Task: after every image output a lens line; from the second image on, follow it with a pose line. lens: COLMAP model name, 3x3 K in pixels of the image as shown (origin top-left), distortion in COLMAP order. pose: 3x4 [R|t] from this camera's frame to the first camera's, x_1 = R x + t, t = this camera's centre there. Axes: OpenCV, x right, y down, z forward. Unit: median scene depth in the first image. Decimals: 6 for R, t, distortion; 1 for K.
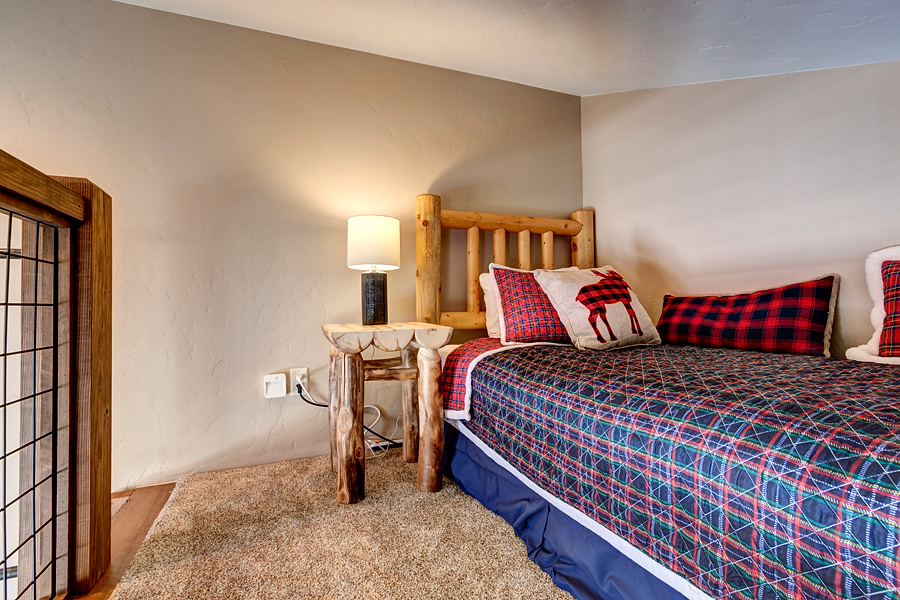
lens RADIAL K [[424.1, 0, 450.7], [0, 424.1, 298.2], [0, 0, 1]] dist [0.009644, -0.006999]
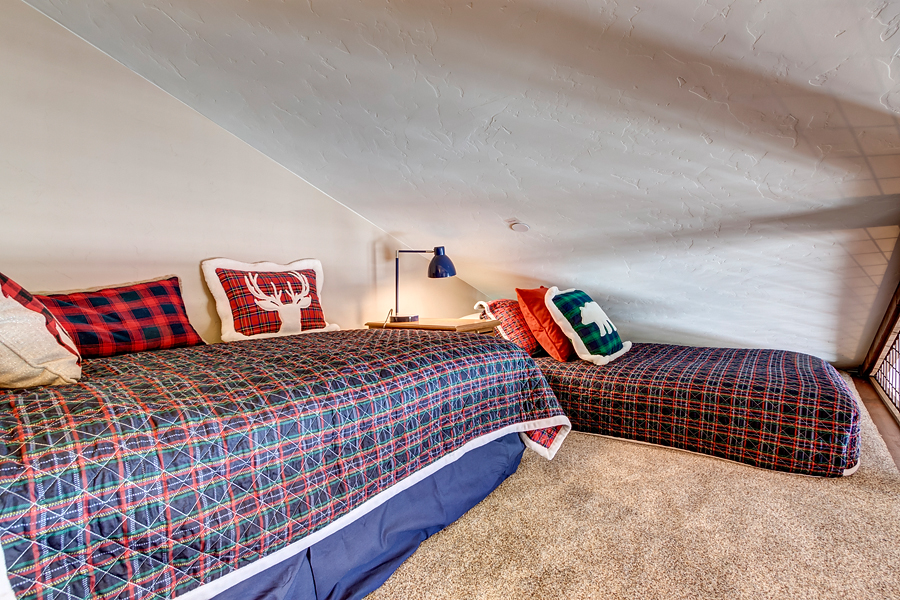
lens RADIAL K [[424.1, 0, 450.7], [0, 424.1, 298.2], [0, 0, 1]] dist [0.009644, -0.006999]
pose [[-0.488395, 0.009801, 0.872567, -0.633205], [0.031110, 0.999497, 0.006186, 0.031198], [-0.872068, 0.030167, -0.488454, 1.259997]]
